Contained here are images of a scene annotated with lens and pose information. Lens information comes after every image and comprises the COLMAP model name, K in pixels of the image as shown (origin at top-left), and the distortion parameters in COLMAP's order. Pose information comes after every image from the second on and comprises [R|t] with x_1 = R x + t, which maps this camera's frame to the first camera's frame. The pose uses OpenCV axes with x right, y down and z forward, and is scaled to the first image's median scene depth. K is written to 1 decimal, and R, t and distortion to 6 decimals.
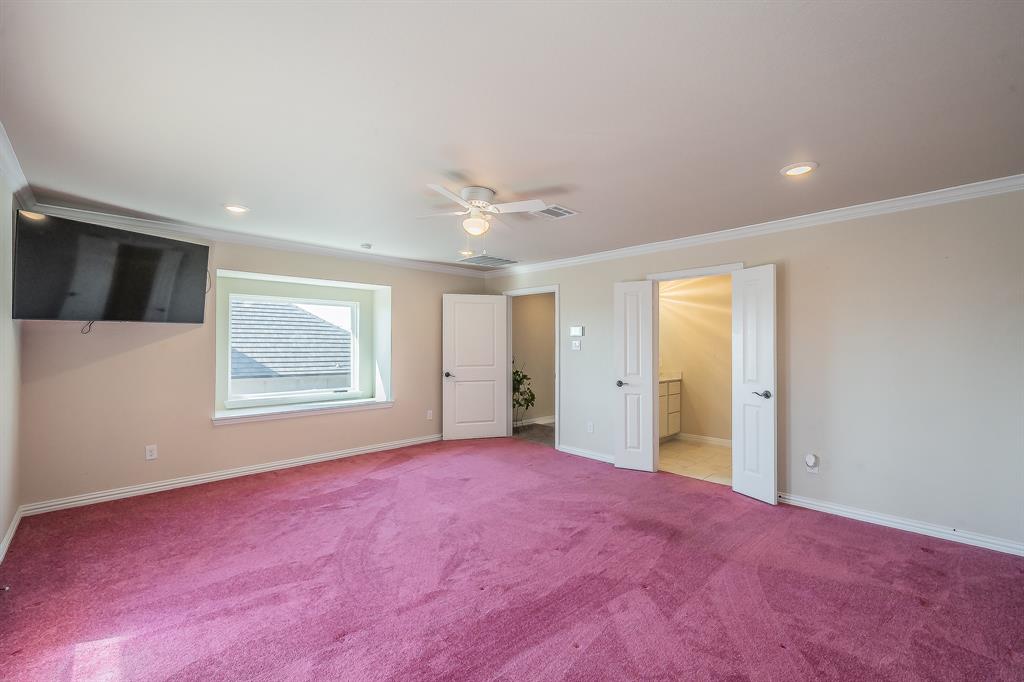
lens RADIAL K [[440.2, 0, 514.1], [0, 440.2, 344.9], [0, 0, 1]] dist [0.002230, 0.000048]
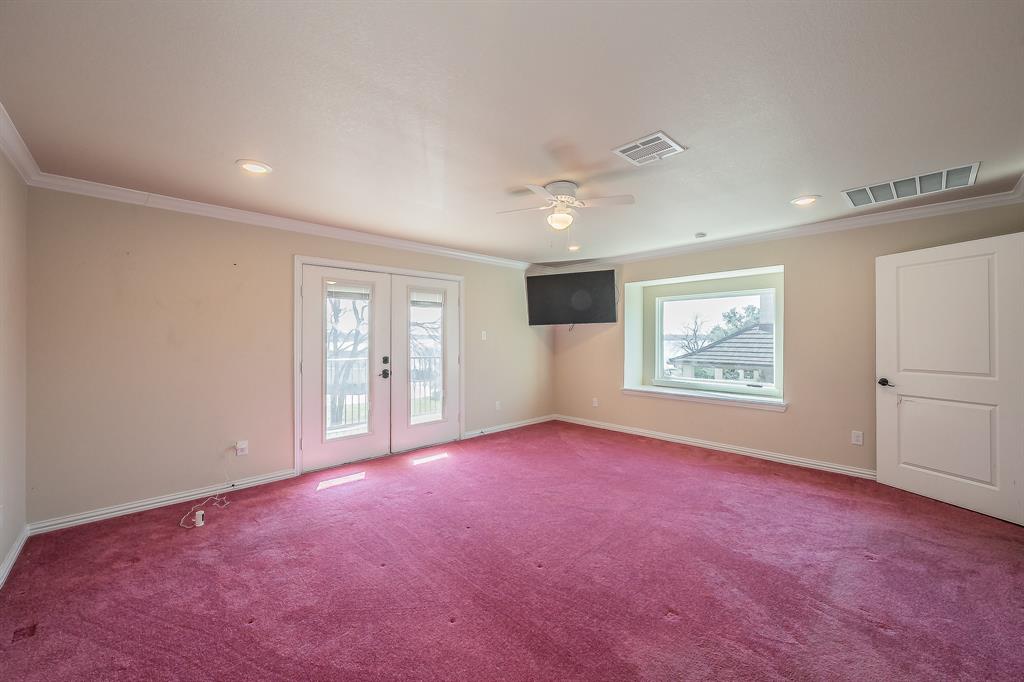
lens RADIAL K [[403.7, 0, 514.4], [0, 403.7, 335.9], [0, 0, 1]] dist [-0.001177, 0.000039]
pose [[-0.011722, -0.005933, -0.999914, 0.577032], [0.001338, 0.999981, -0.005949, 0.004021], [0.999930, -0.001408, -0.011714, 0.609435]]
